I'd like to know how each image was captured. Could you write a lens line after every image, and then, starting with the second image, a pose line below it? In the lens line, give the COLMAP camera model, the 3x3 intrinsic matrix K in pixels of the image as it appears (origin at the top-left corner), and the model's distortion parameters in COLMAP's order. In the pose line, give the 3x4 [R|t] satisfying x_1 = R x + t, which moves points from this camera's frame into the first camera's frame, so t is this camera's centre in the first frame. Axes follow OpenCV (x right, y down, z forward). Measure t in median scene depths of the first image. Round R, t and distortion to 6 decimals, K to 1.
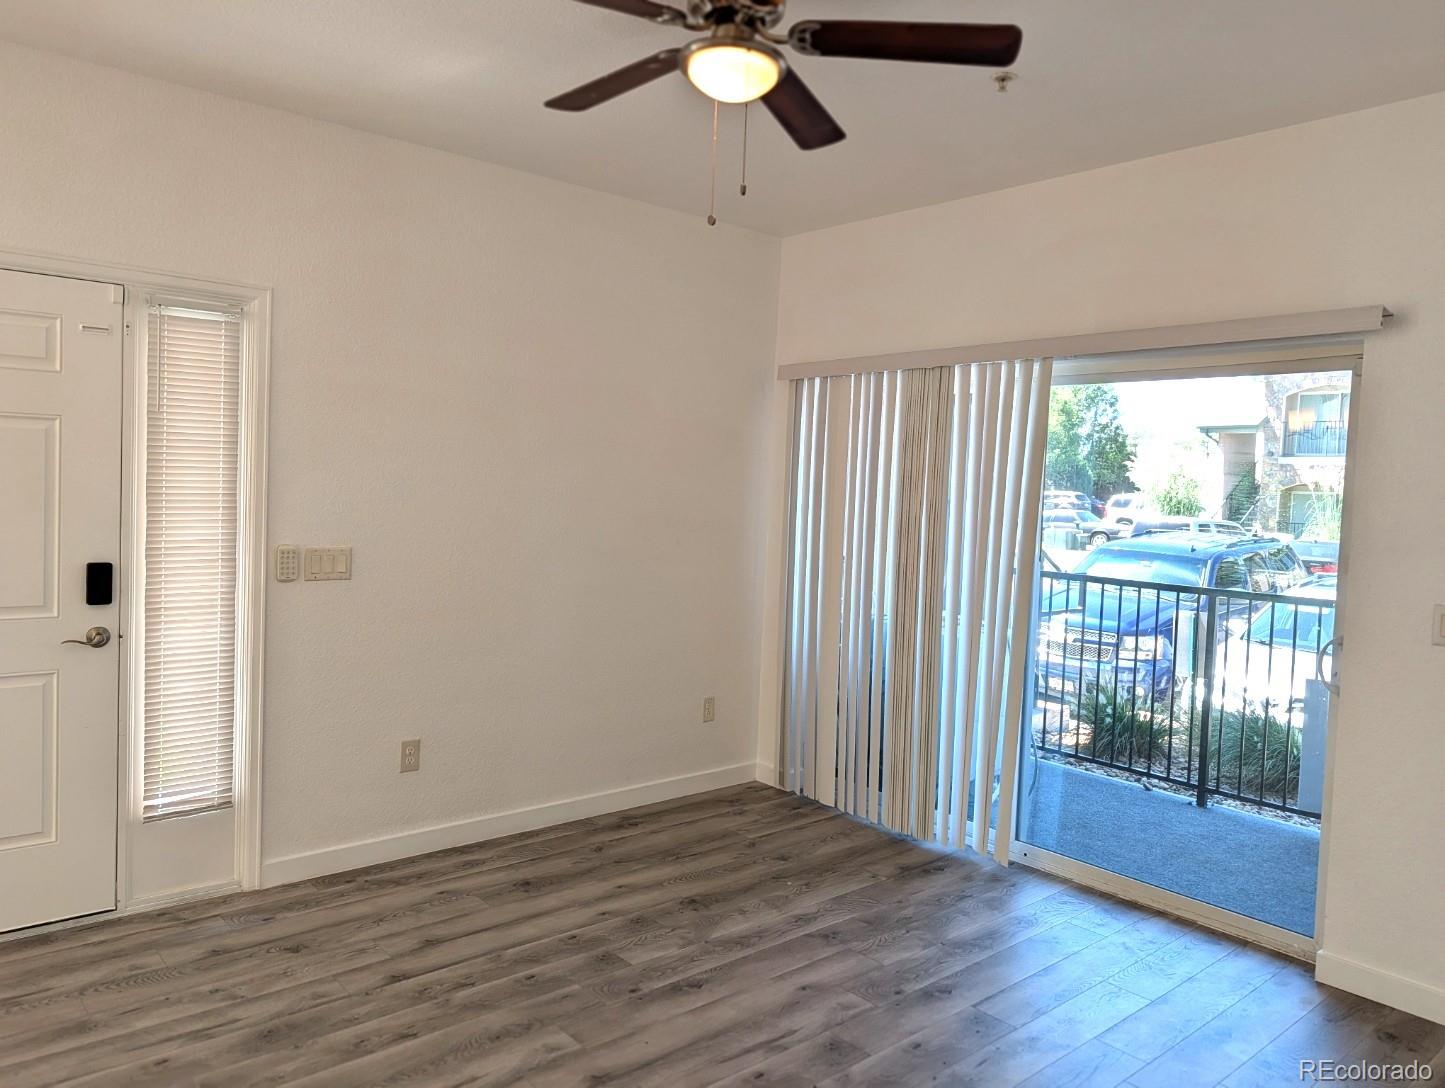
lens RADIAL K [[1052.7, 0, 724.3], [0, 1052.7, 532.4], [0, 0, 1]] dist [0.025193, -0.024084]
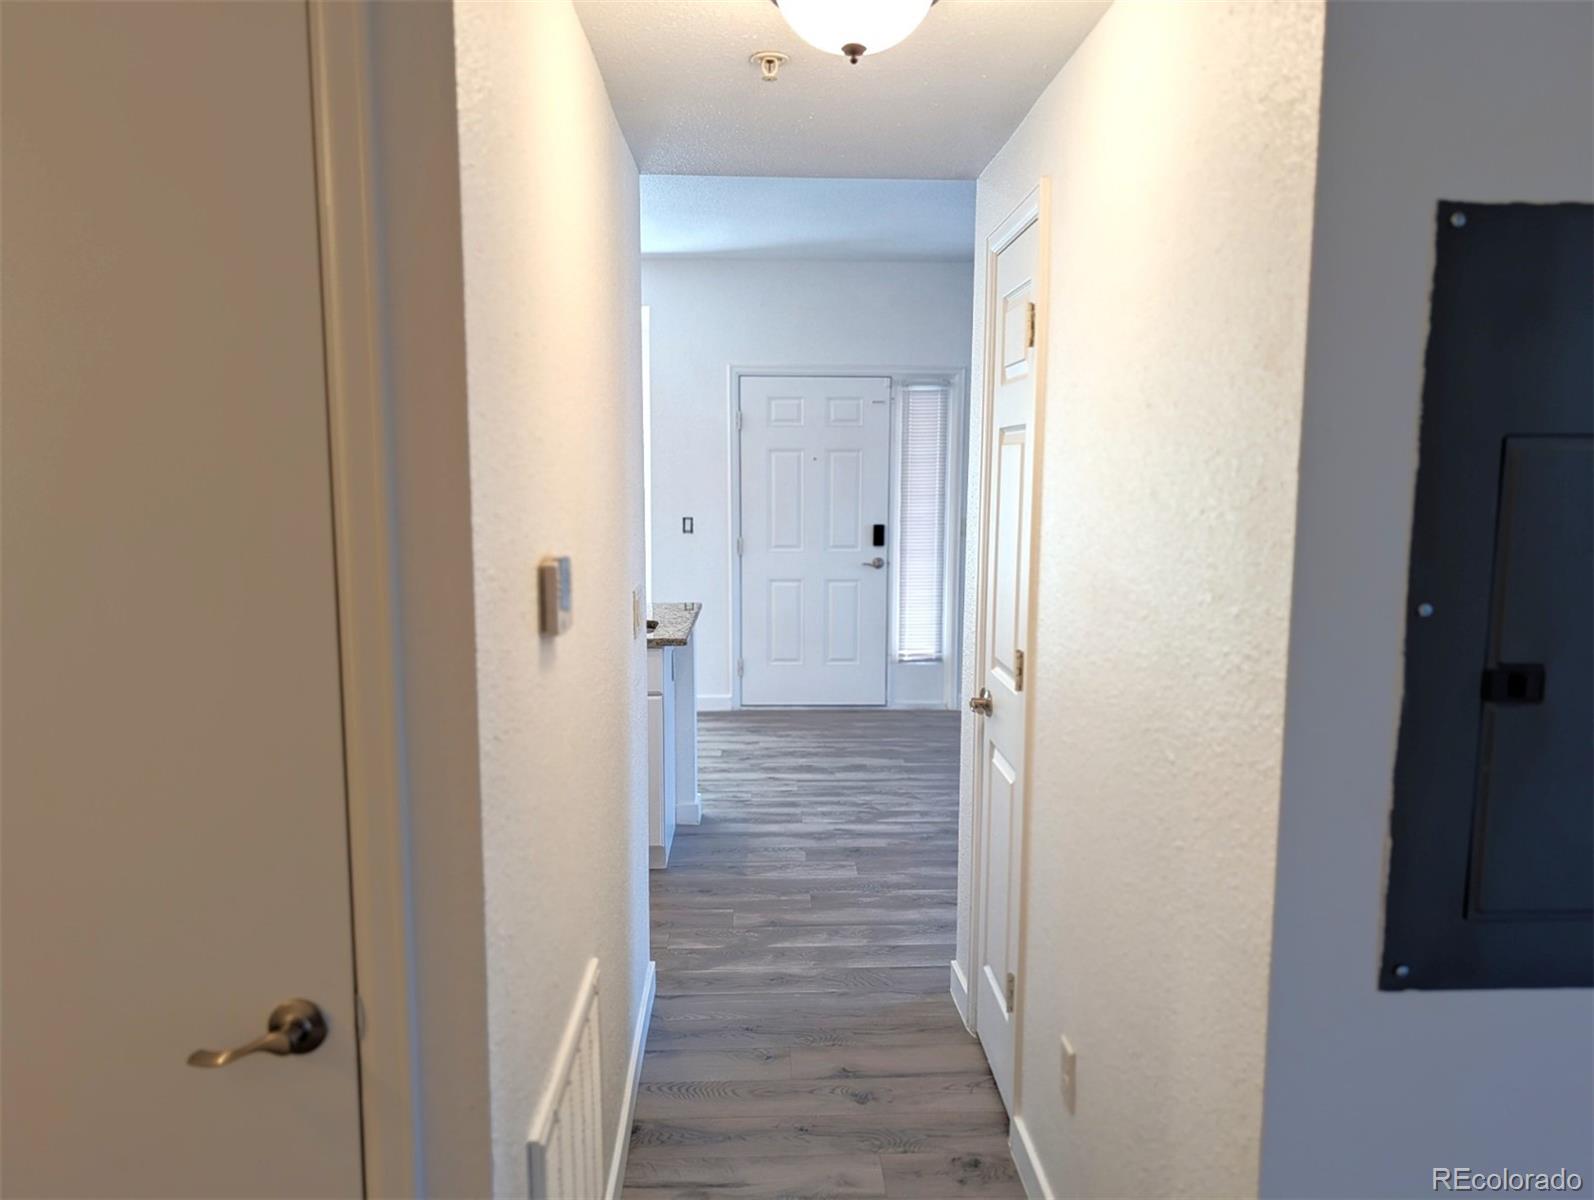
lens RADIAL K [[1161.3, 0, 801.6], [0, 1161.3, 599.8], [0, 0, 1]] dist [0.025193, -0.024084]
pose [[0.776779, 0.036119, -0.628736, 0.608610], [-0.002295, 0.998510, 0.054526, 0.049325], [0.629769, -0.040912, 0.775704, -0.703189]]
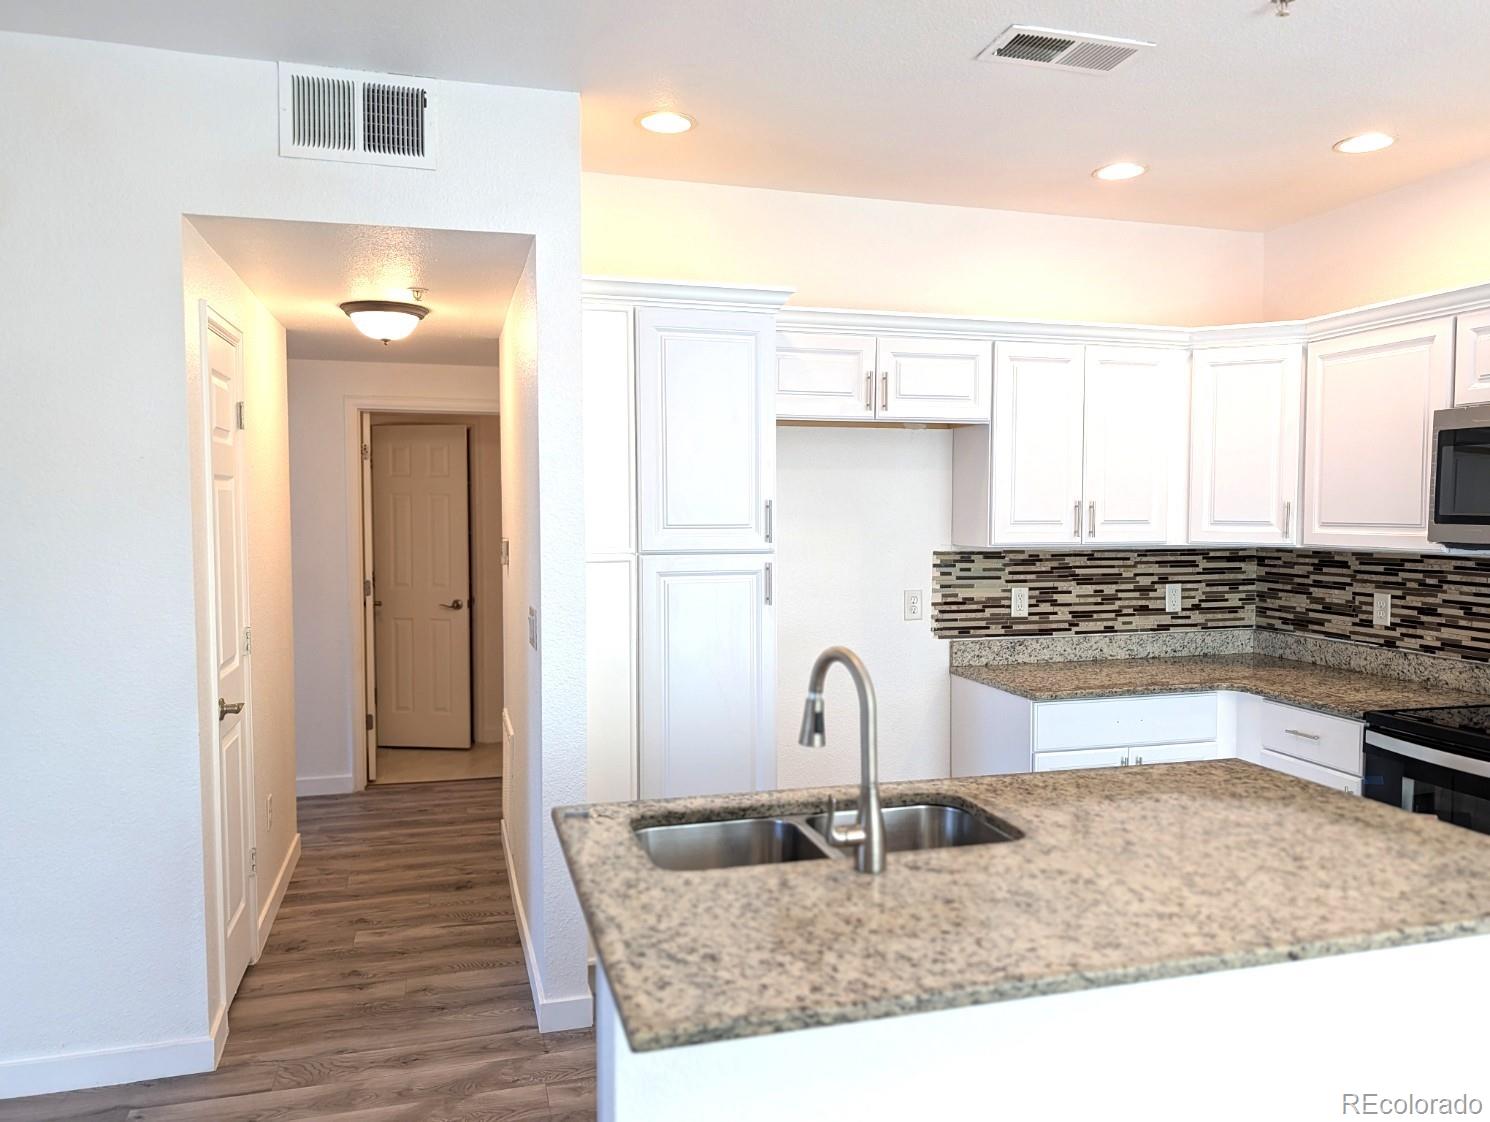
lens RADIAL K [[1085.5, 0, 765.0], [0, 1085.5, 561.5], [0, 0, 1]] dist [0.025193, -0.024084]
pose [[-0.908808, -0.060000, 0.412878, -0.623967], [-0.014859, 0.993632, 0.111689, -0.067367], [-0.416950, 0.095369, -0.903912, 0.684685]]
